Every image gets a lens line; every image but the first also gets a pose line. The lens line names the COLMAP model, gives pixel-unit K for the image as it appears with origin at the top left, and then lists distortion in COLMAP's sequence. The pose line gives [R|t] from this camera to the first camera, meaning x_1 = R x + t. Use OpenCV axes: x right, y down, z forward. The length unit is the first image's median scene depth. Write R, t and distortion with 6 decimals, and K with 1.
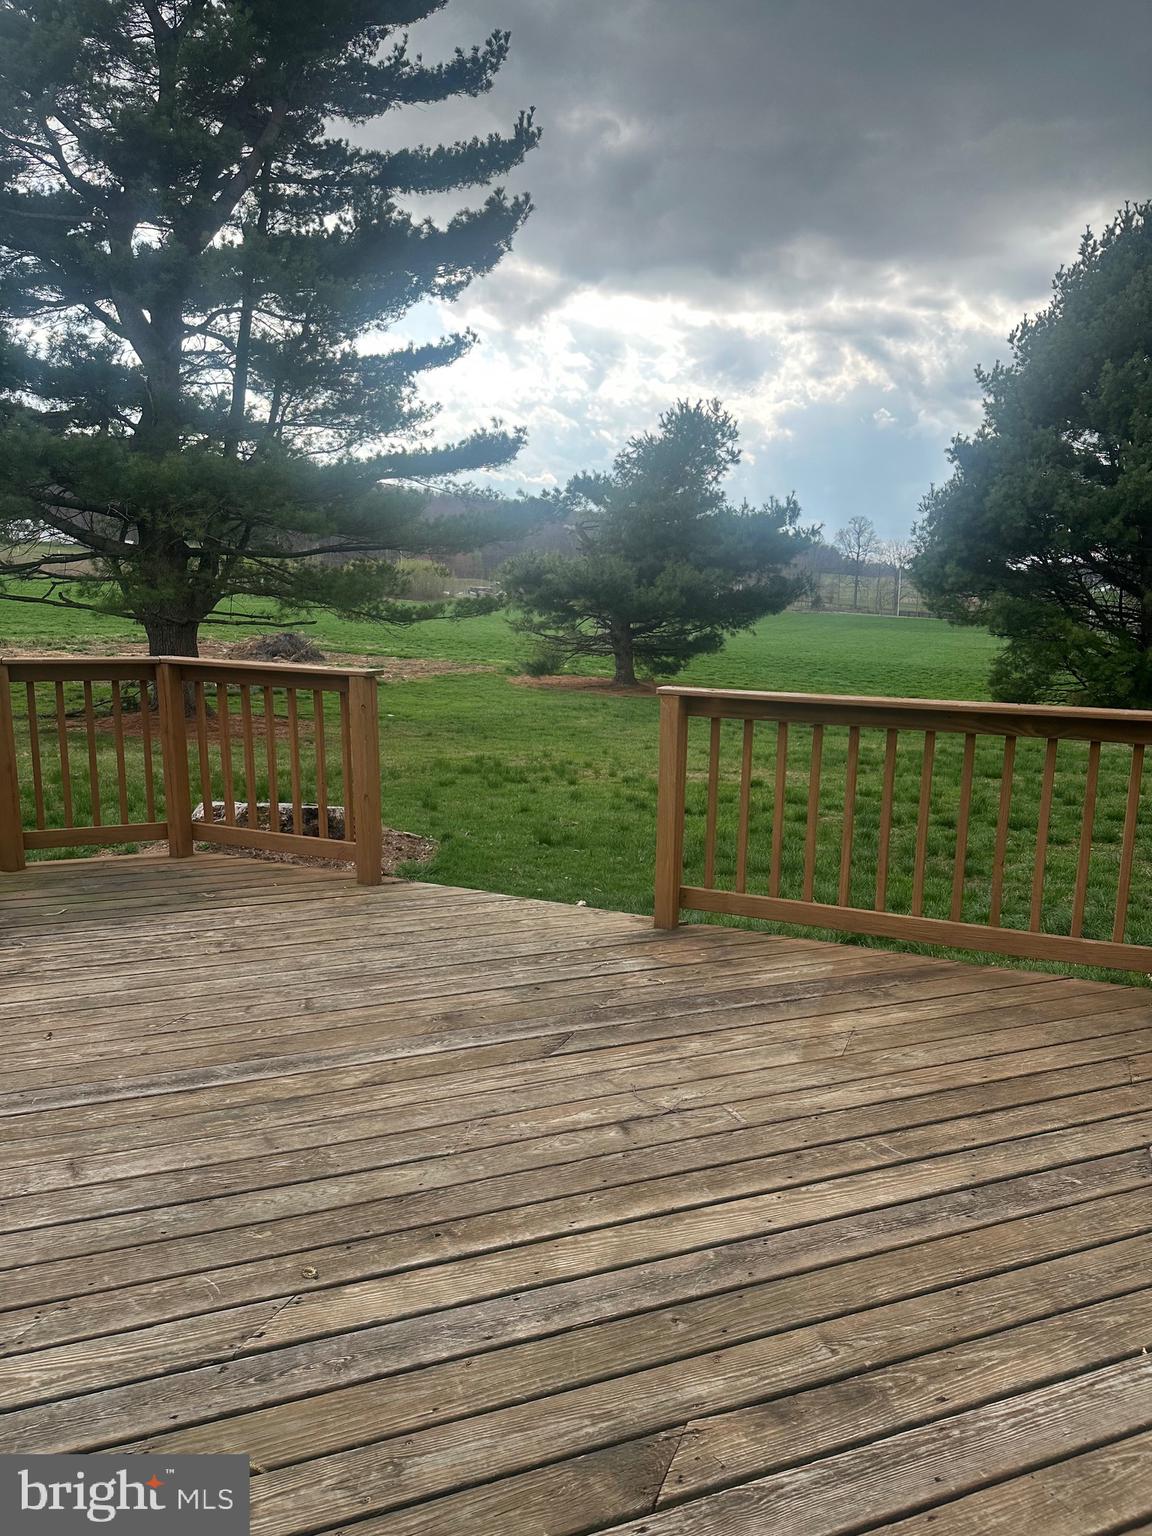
lens RADIAL K [[1066.8, 0, 576.0], [0, 1066.8, 768.0], [0, 0, 1]] dist [0.102271, -0.139053]
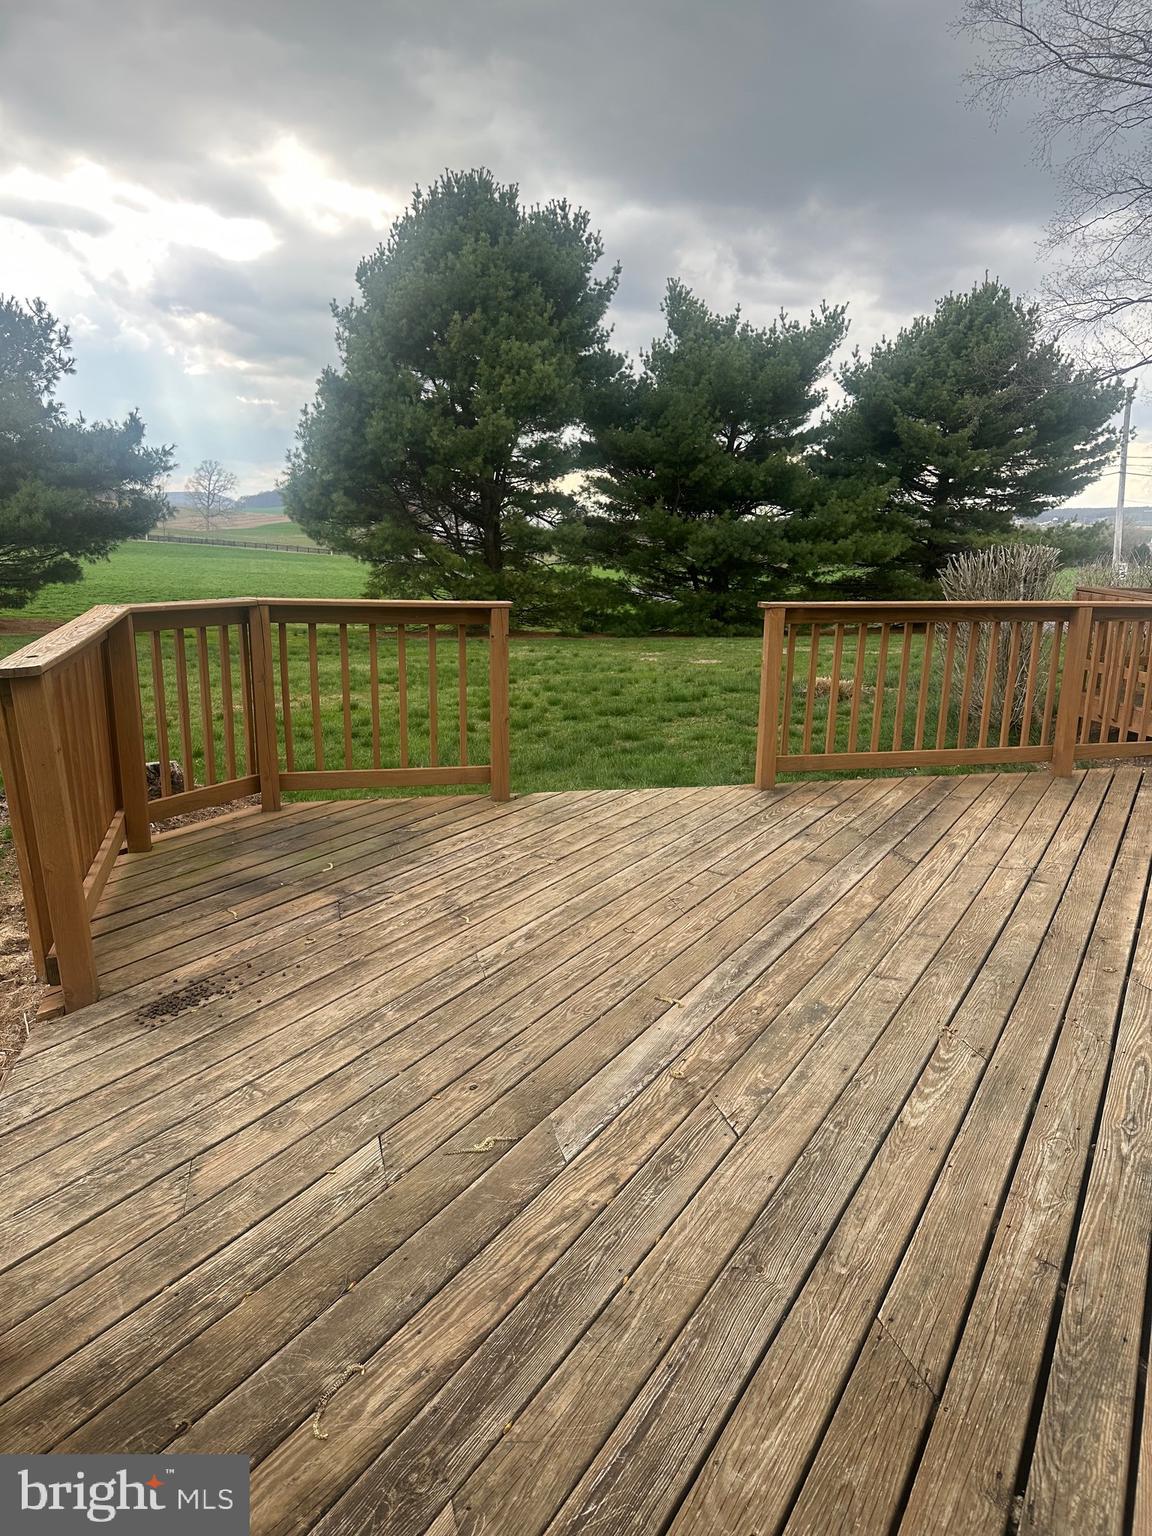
lens RADIAL K [[1055.7, 0, 576.0], [0, 1055.7, 768.0], [0, 0, 1]] dist [0.123785, -0.214267]
pose [[0.786489, -0.136780, 0.602267, -0.913026], [0.094752, 0.990346, 0.101182, -0.030625], [-0.610292, -0.022513, 0.791856, 0.123735]]
